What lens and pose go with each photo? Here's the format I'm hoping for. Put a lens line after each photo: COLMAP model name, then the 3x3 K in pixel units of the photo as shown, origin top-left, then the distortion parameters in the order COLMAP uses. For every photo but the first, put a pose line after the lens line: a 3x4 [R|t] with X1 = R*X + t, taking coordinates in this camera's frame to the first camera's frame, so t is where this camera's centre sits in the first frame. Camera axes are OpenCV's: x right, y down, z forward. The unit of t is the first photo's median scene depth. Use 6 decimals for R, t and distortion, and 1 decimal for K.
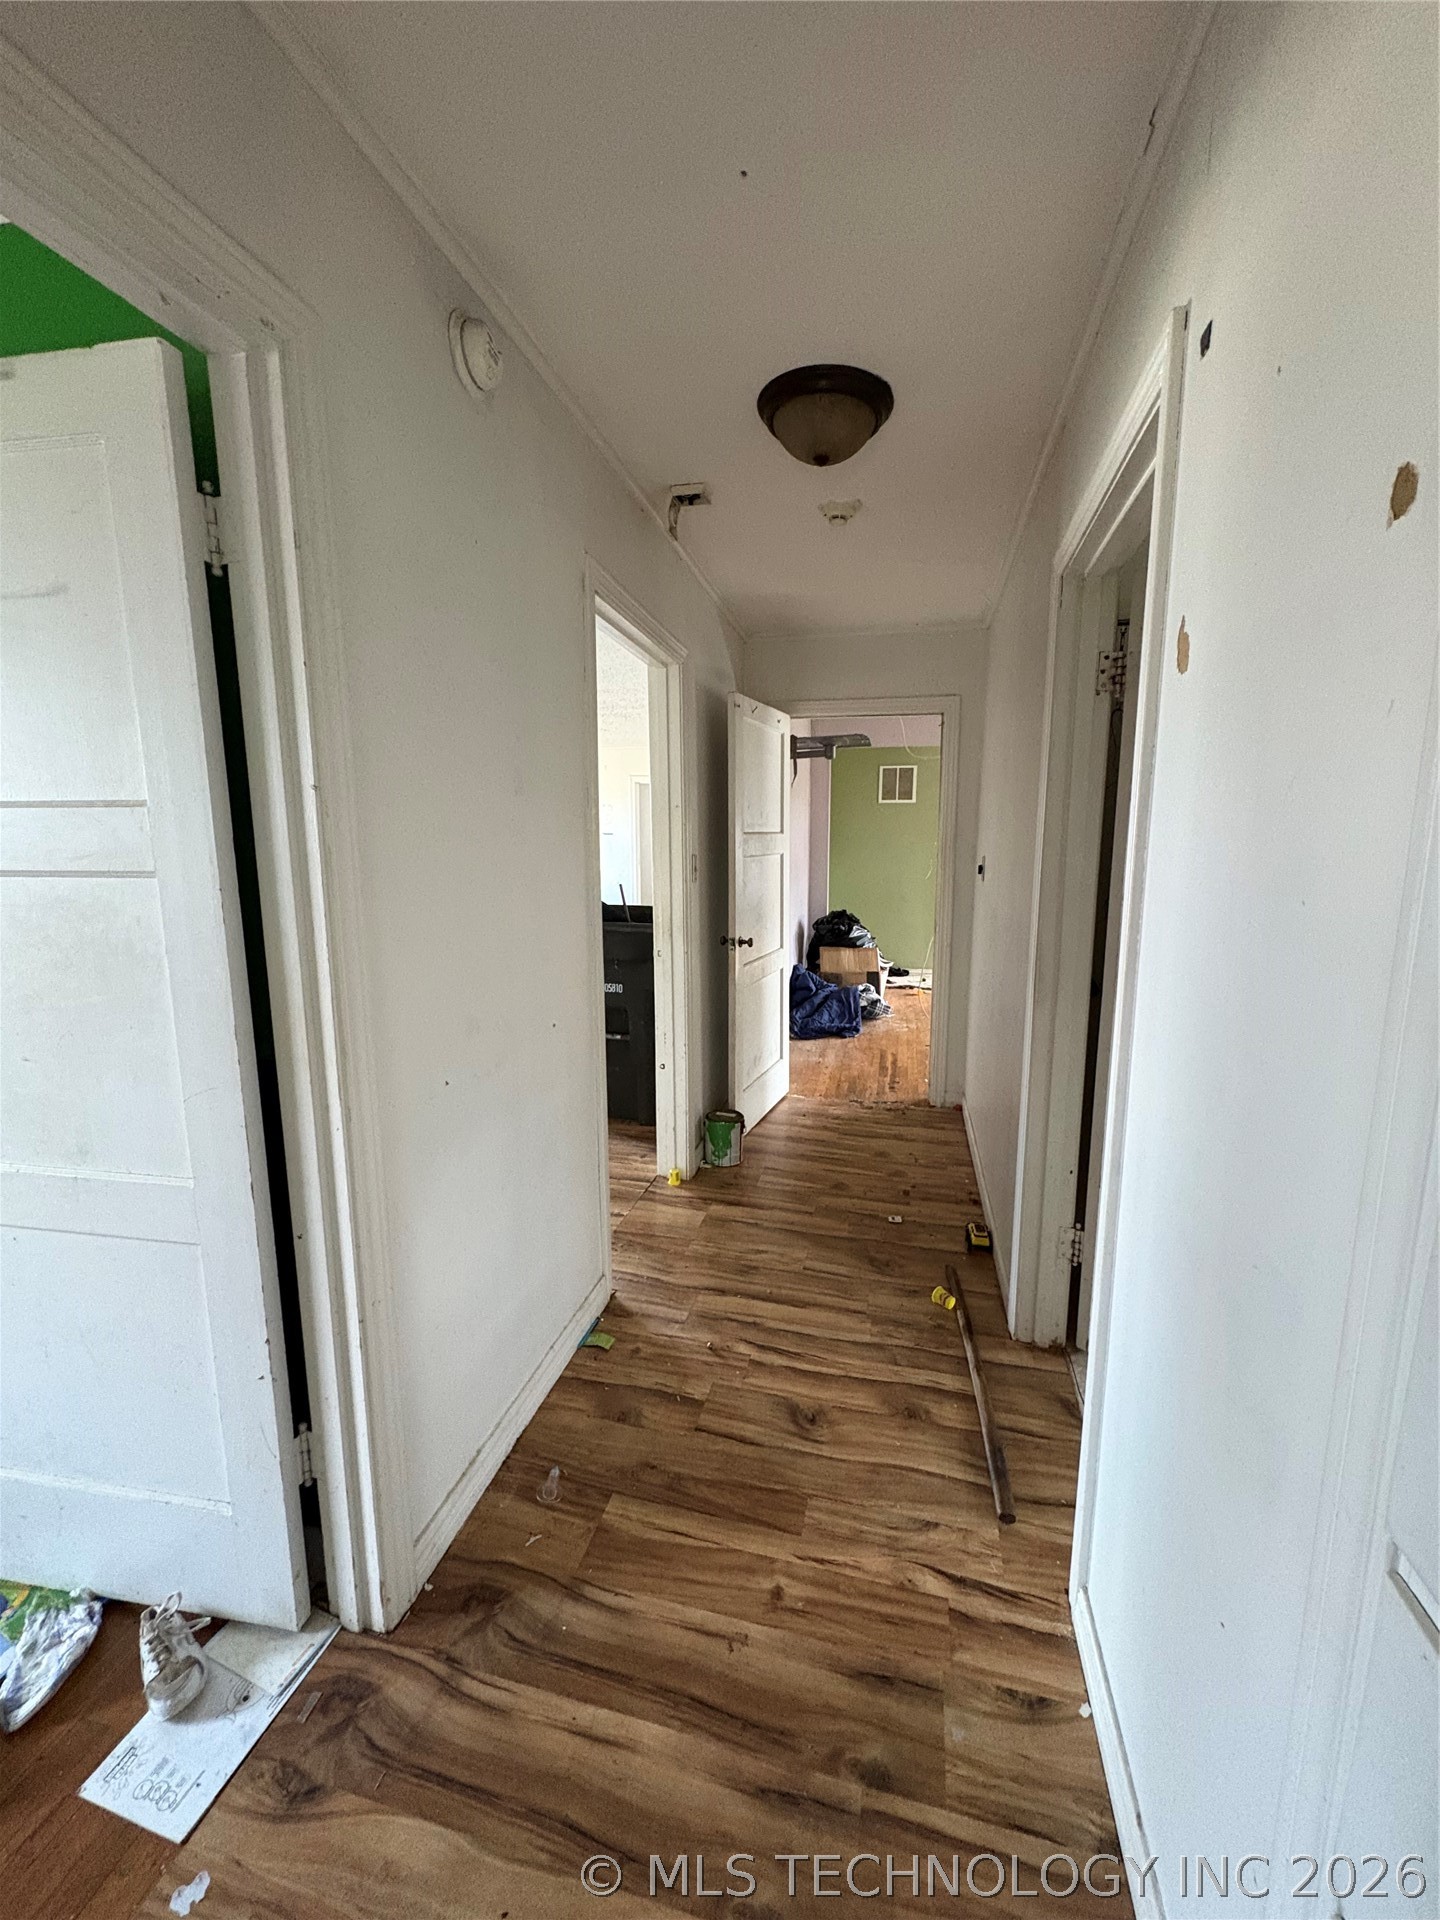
lens RADIAL K [[769.6, 0, 721.7], [0, 769.6, 959.7], [0, 0, 1]] dist [0.001142, 0.000259]
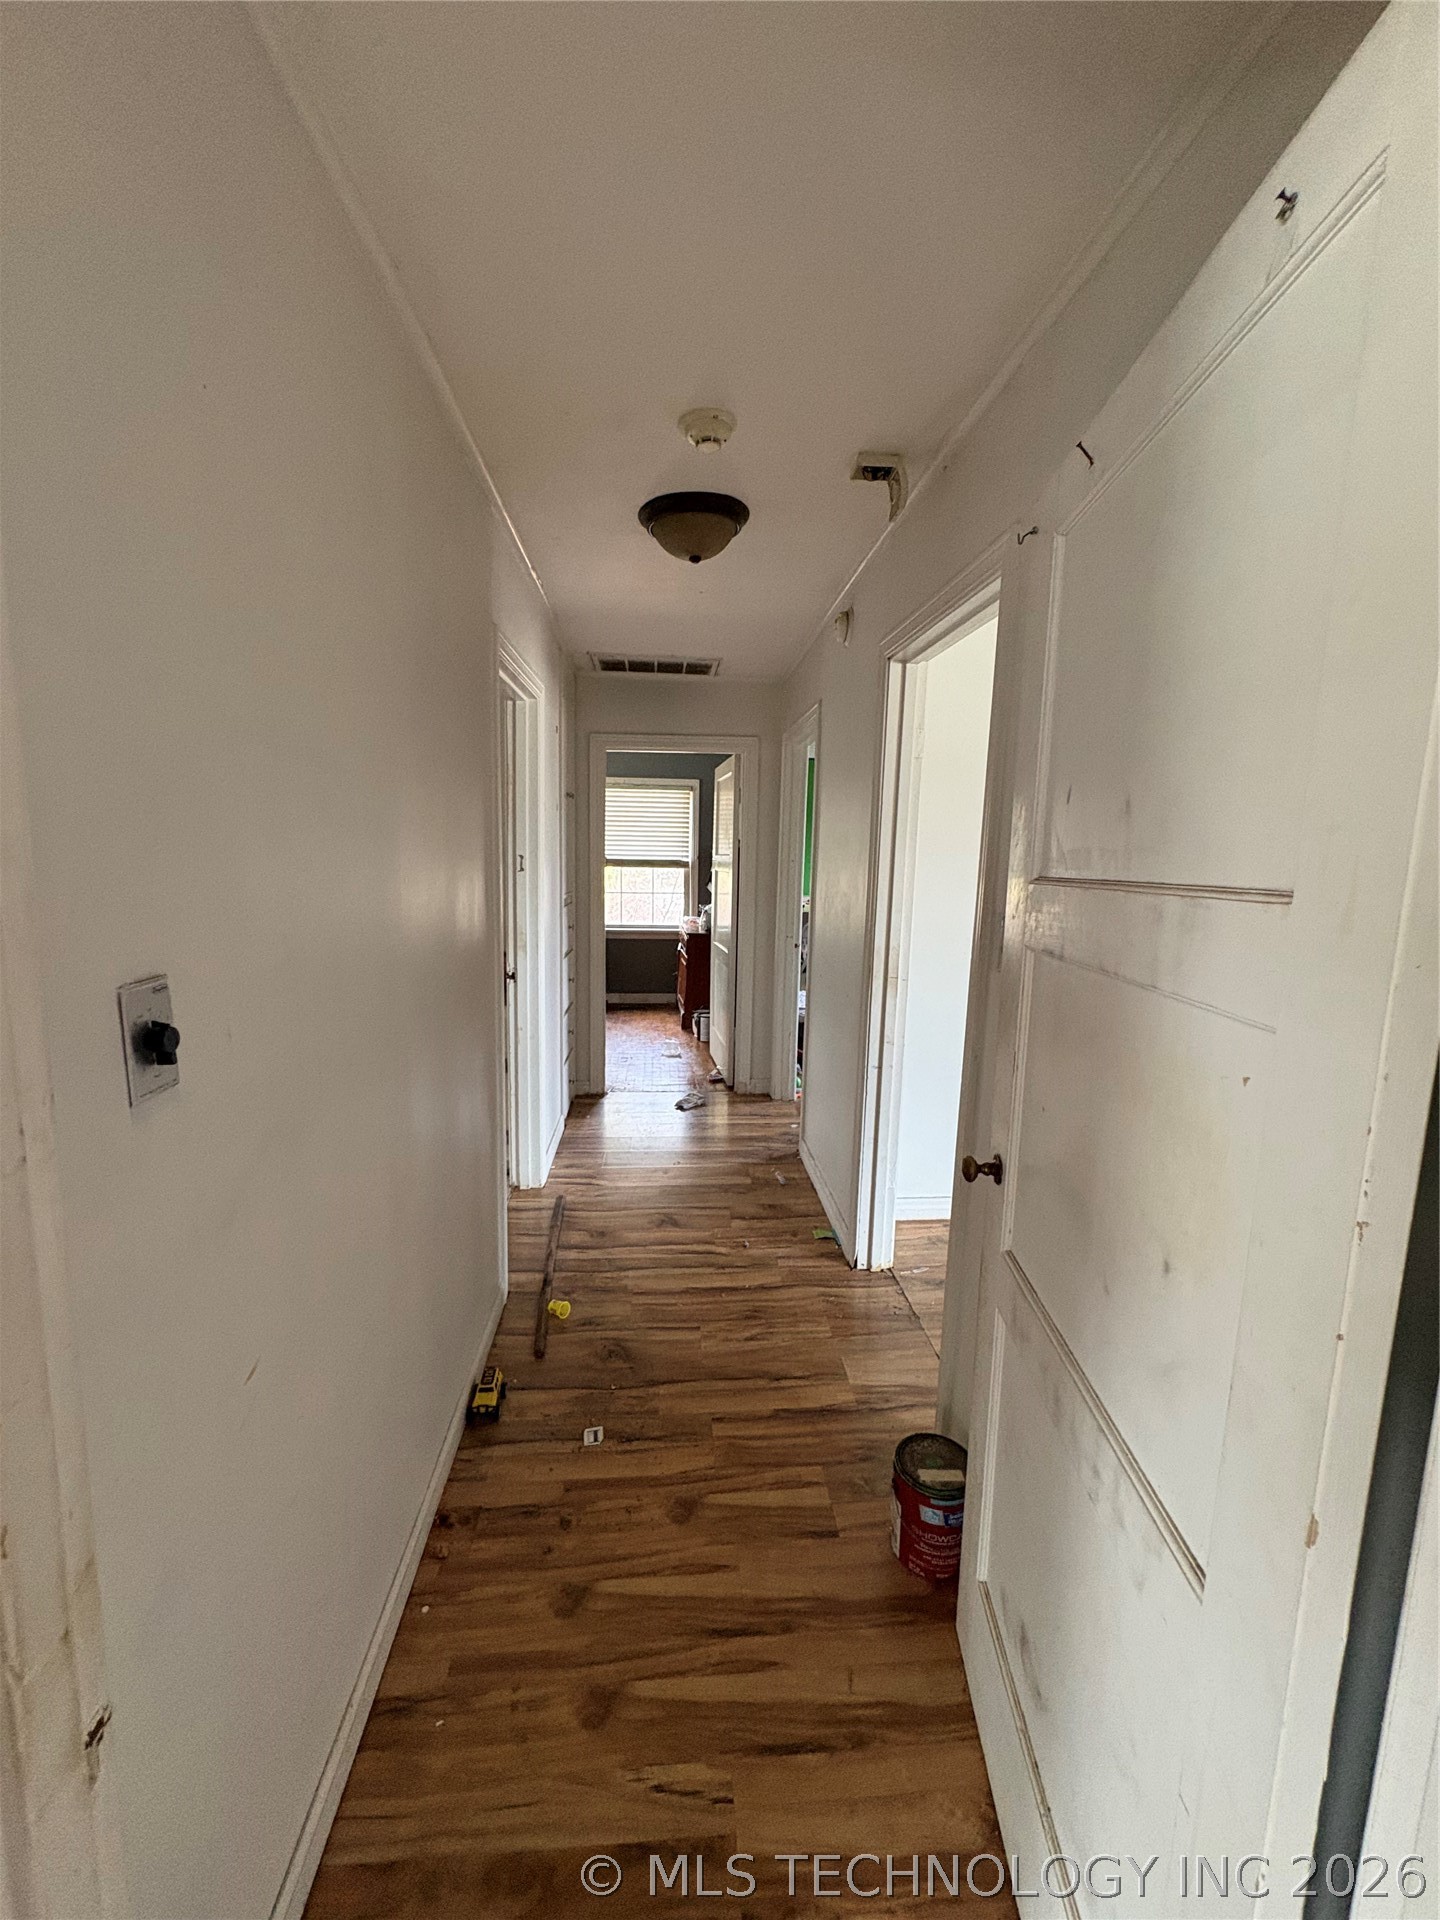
lens RADIAL K [[769.6, 0, 721.7], [0, 769.6, 959.7], [0, 0, 1]] dist [0.001142, 0.000259]
pose [[-0.951326, 0.023726, -0.307270, 0.394790], [-0.066690, 0.957560, 0.280414, -0.323543], [0.300883, 0.287257, -0.909370, 1.913295]]
